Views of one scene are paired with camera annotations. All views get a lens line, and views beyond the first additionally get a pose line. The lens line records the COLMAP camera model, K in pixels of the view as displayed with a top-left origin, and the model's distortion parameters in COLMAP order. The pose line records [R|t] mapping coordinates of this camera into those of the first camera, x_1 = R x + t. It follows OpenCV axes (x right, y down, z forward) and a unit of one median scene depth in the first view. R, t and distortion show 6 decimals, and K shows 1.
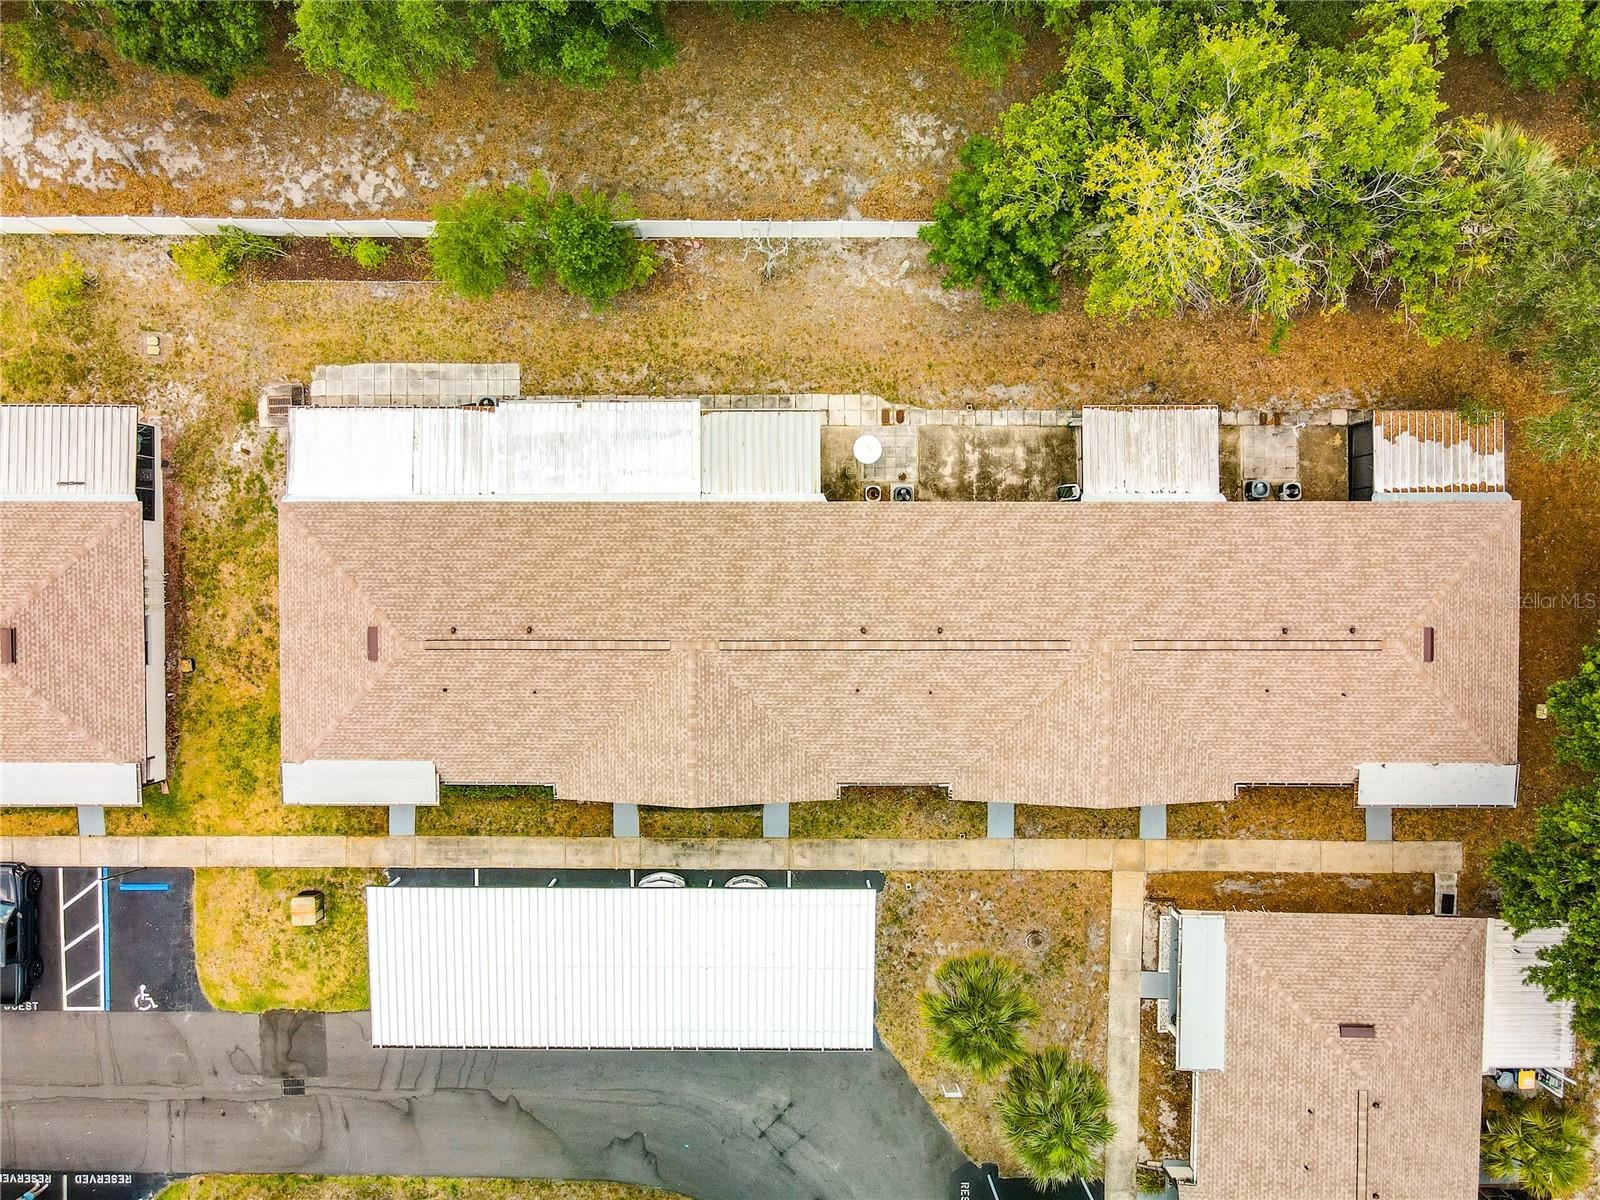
lens RADIAL K [[1126.1, 0, 801.3], [0, 1126.1, 596.4], [0, 0, 1]] dist [0.106162, 0.003345]
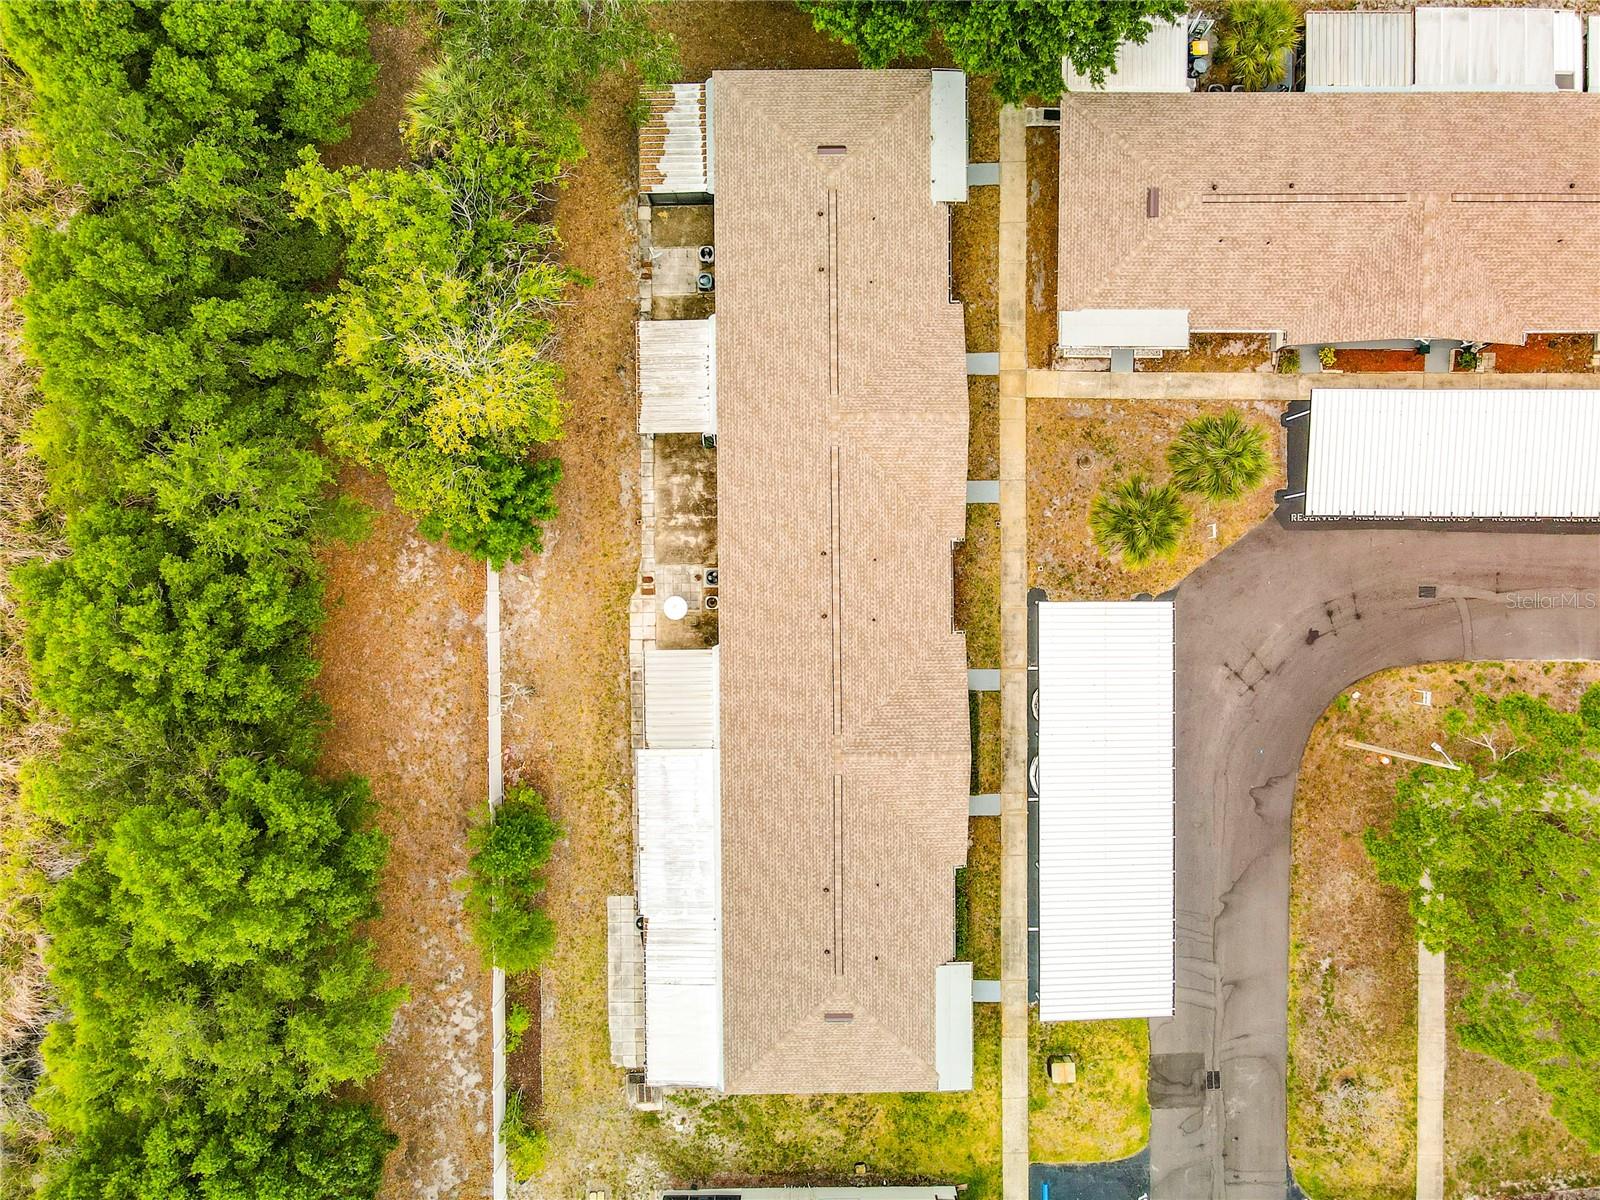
lens RADIAL K [[1127.3, 0, 800.0], [0, 1127.3, 600.0], [0, 0, 1]] dist [0.129269, -0.000577]
pose [[-0.009439, -0.999640, -0.025103, 0.095118], [0.999824, -0.009028, -0.016434, 0.022439], [0.016202, -0.025254, 0.999550, -0.198949]]
